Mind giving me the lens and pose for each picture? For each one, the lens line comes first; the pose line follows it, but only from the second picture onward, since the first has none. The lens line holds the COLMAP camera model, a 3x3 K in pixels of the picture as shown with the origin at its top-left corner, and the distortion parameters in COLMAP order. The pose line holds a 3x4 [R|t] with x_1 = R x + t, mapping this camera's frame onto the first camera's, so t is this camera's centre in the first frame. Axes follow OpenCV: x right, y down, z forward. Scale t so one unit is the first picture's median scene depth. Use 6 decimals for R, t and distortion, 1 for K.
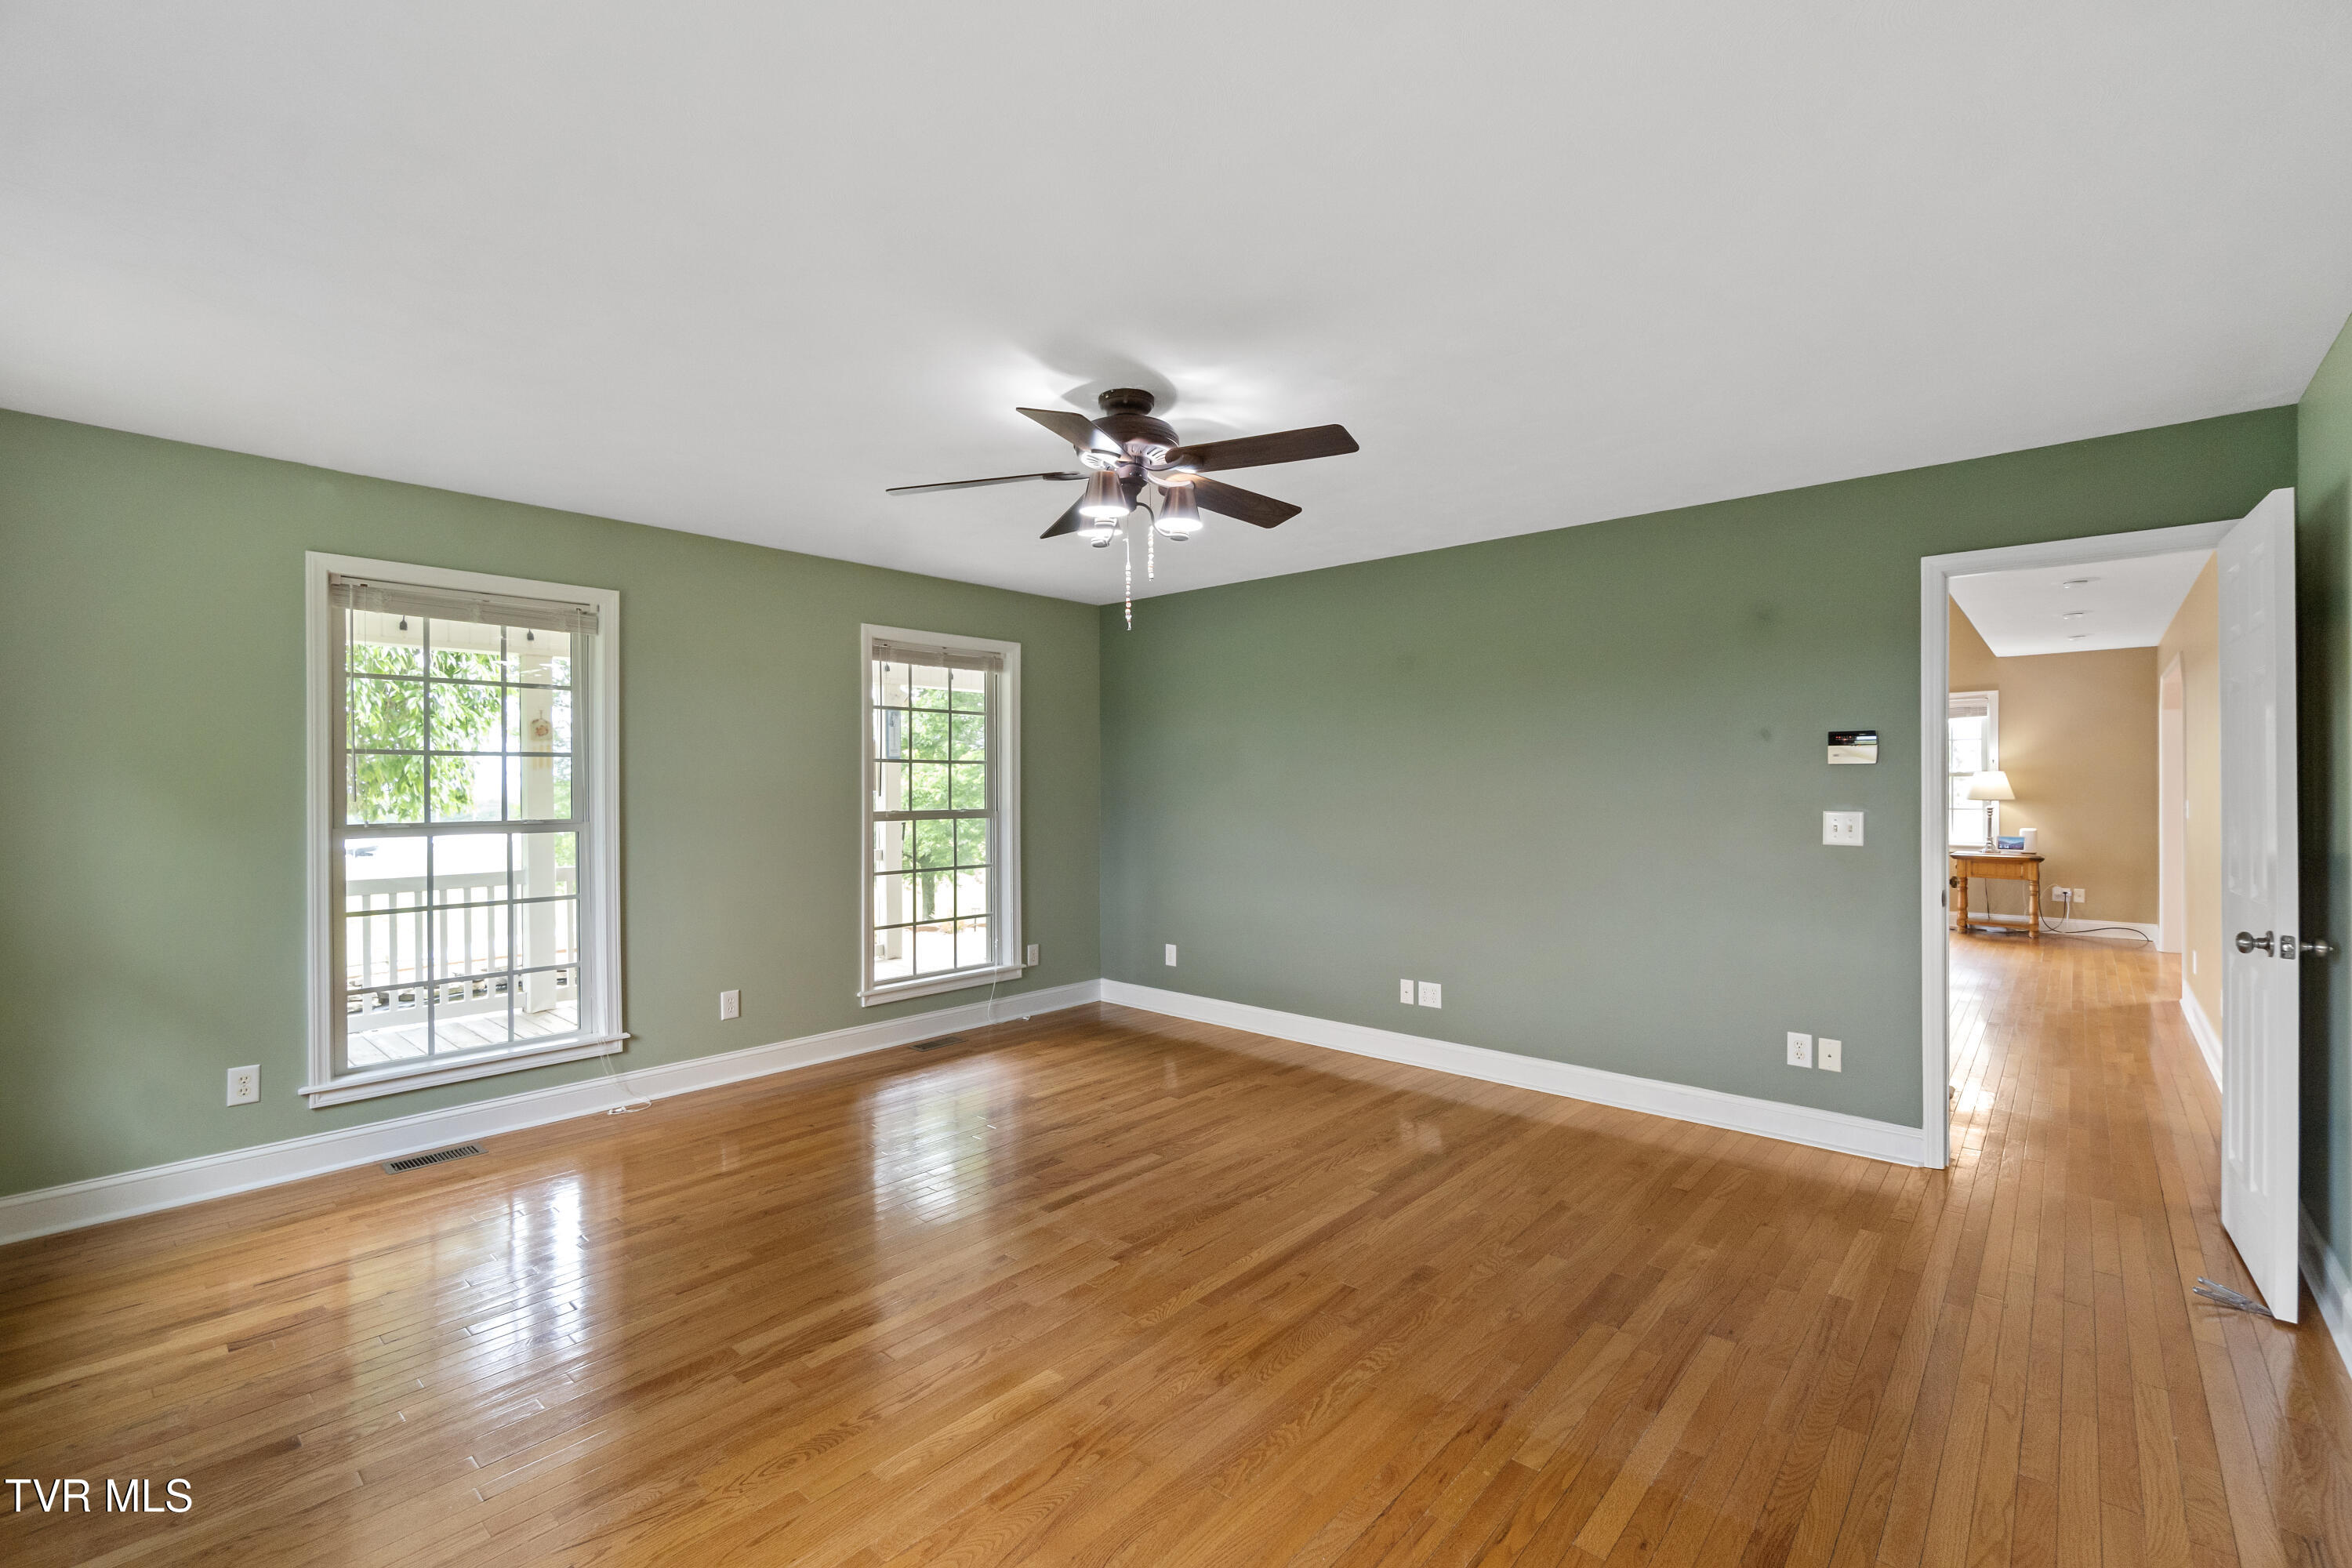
lens RADIAL K [[1017.6, 0, 1176.0], [0, 1017.6, 784.0], [0, 0, 1]] dist [0.001651, 0.000438]
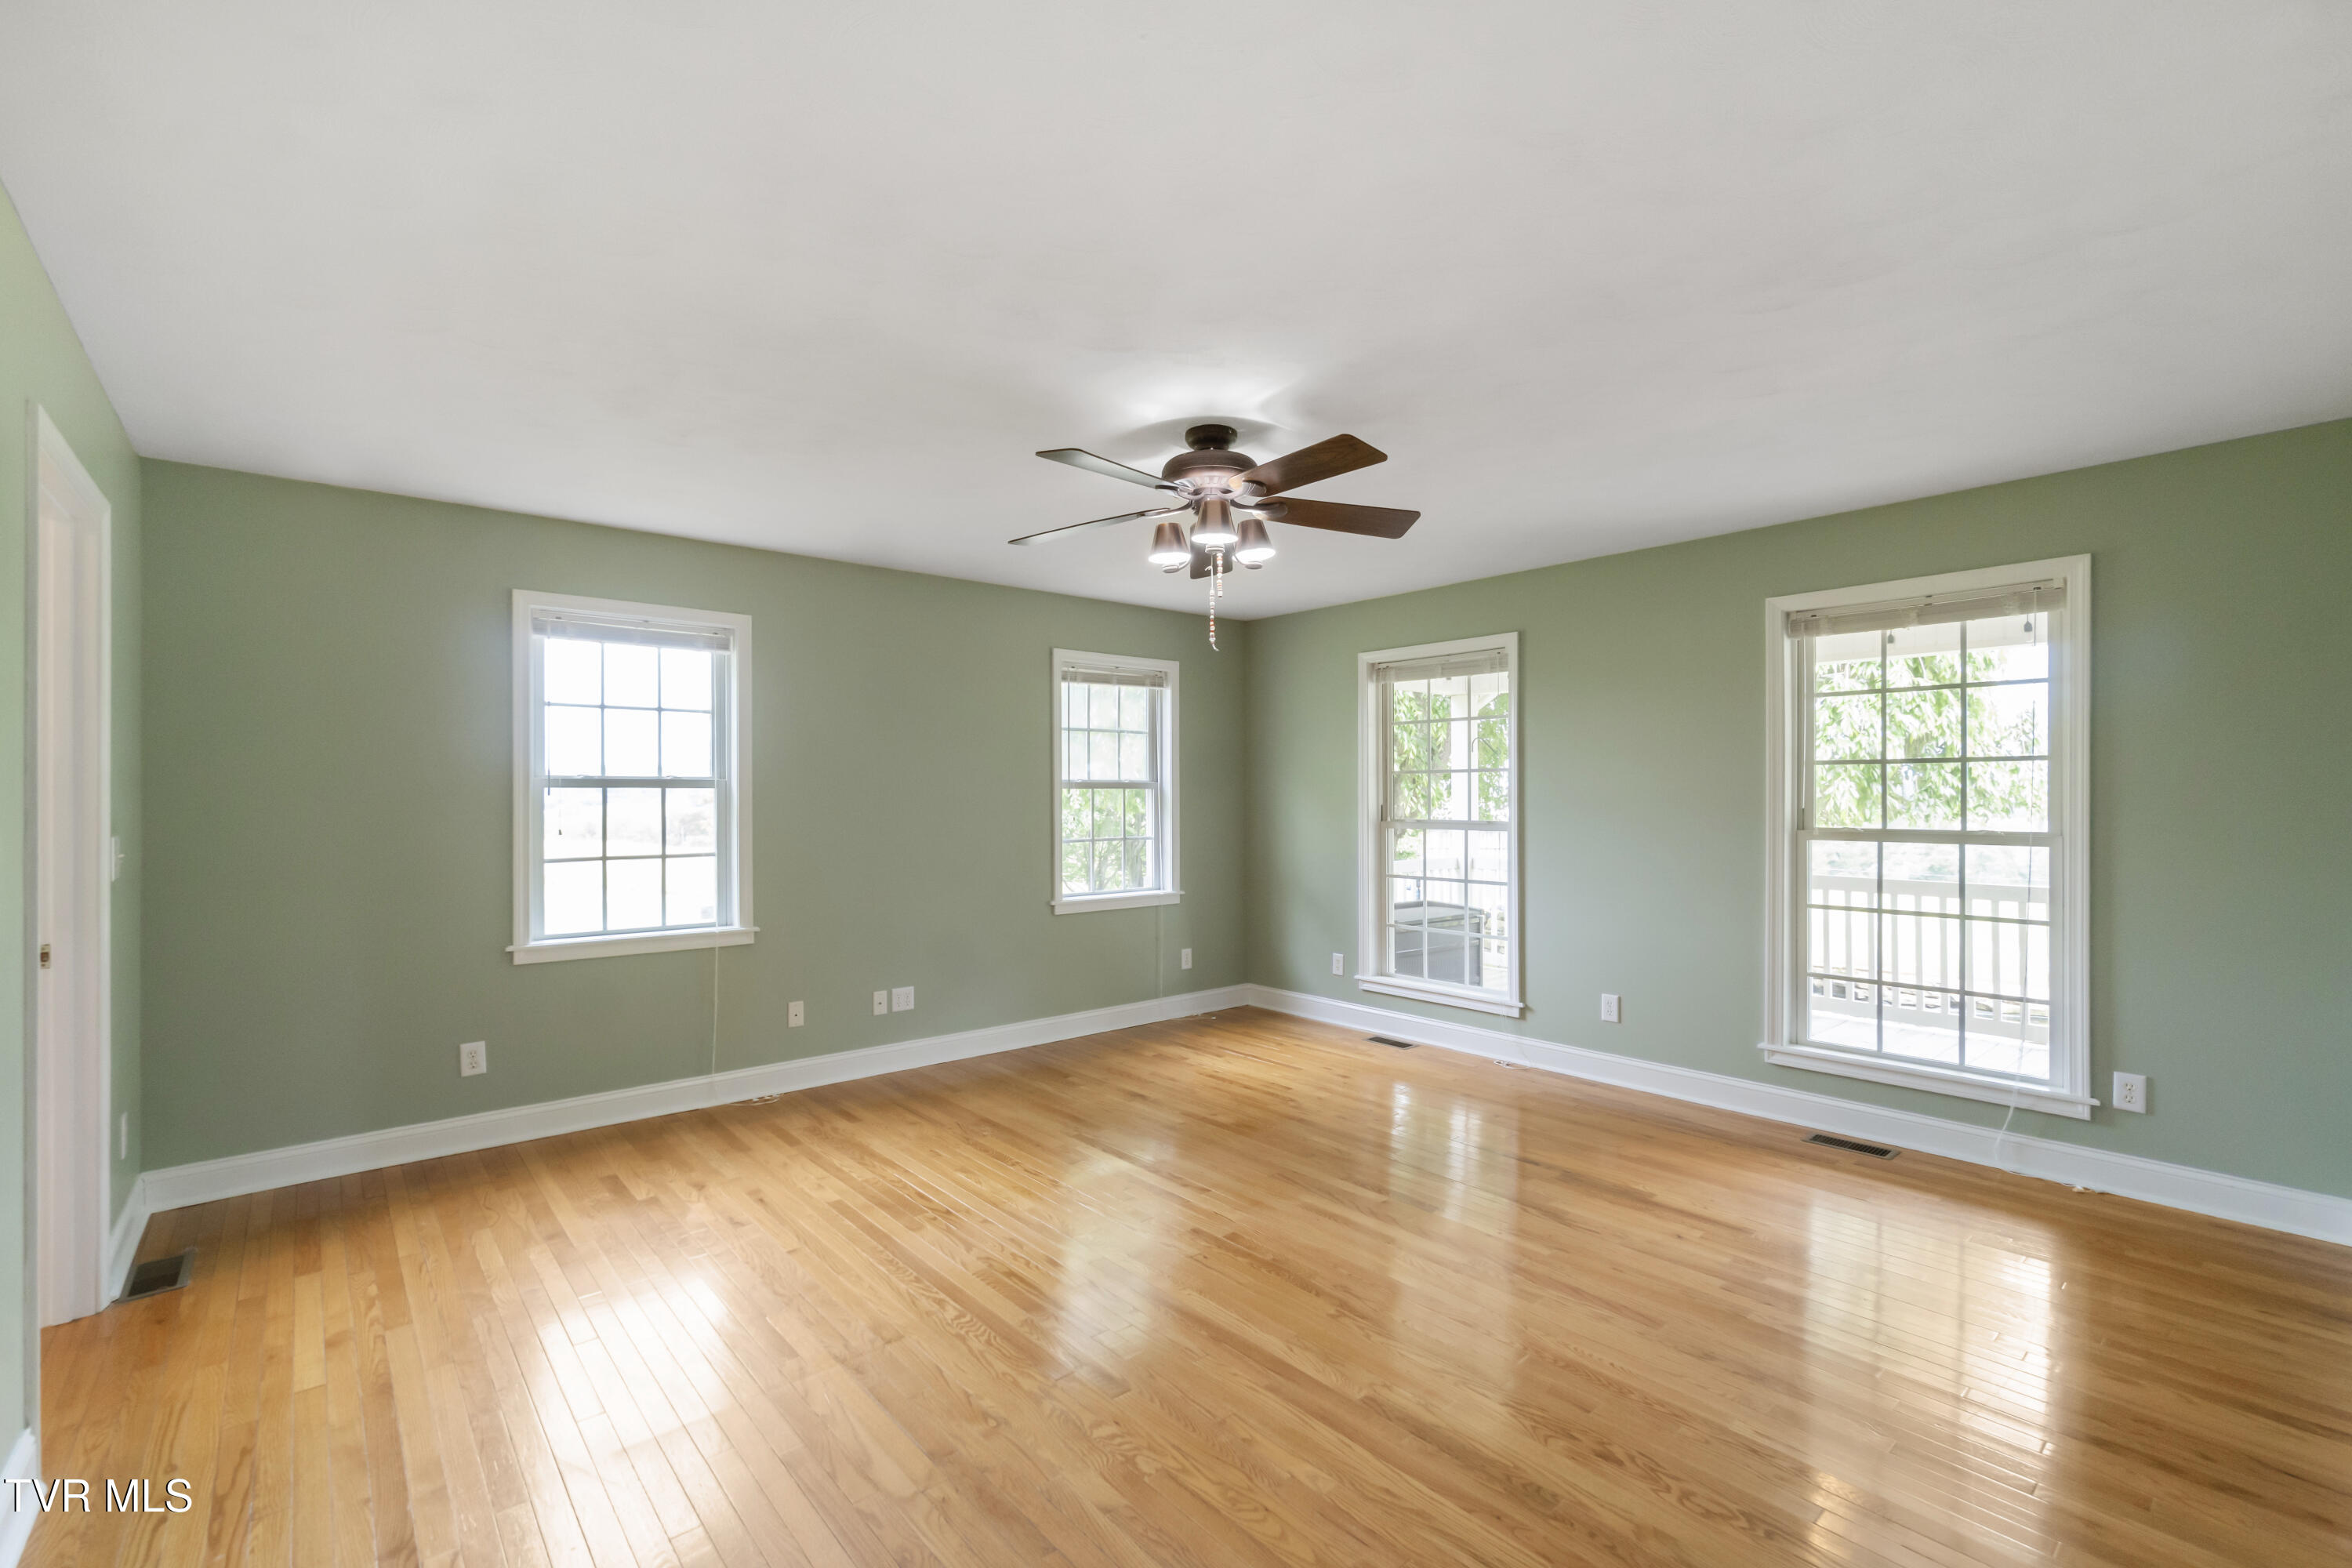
lens RADIAL K [[1032.5, 0, 1176.0], [0, 1032.5, 784.0], [0, 0, 1]] dist [-0.020692, 0.000146]
pose [[-0.137813, -0.005403, -0.990443, 0.413652], [0.001411, 0.999983, -0.005651, -0.002377], [0.990457, -0.002176, -0.137803, 0.452117]]
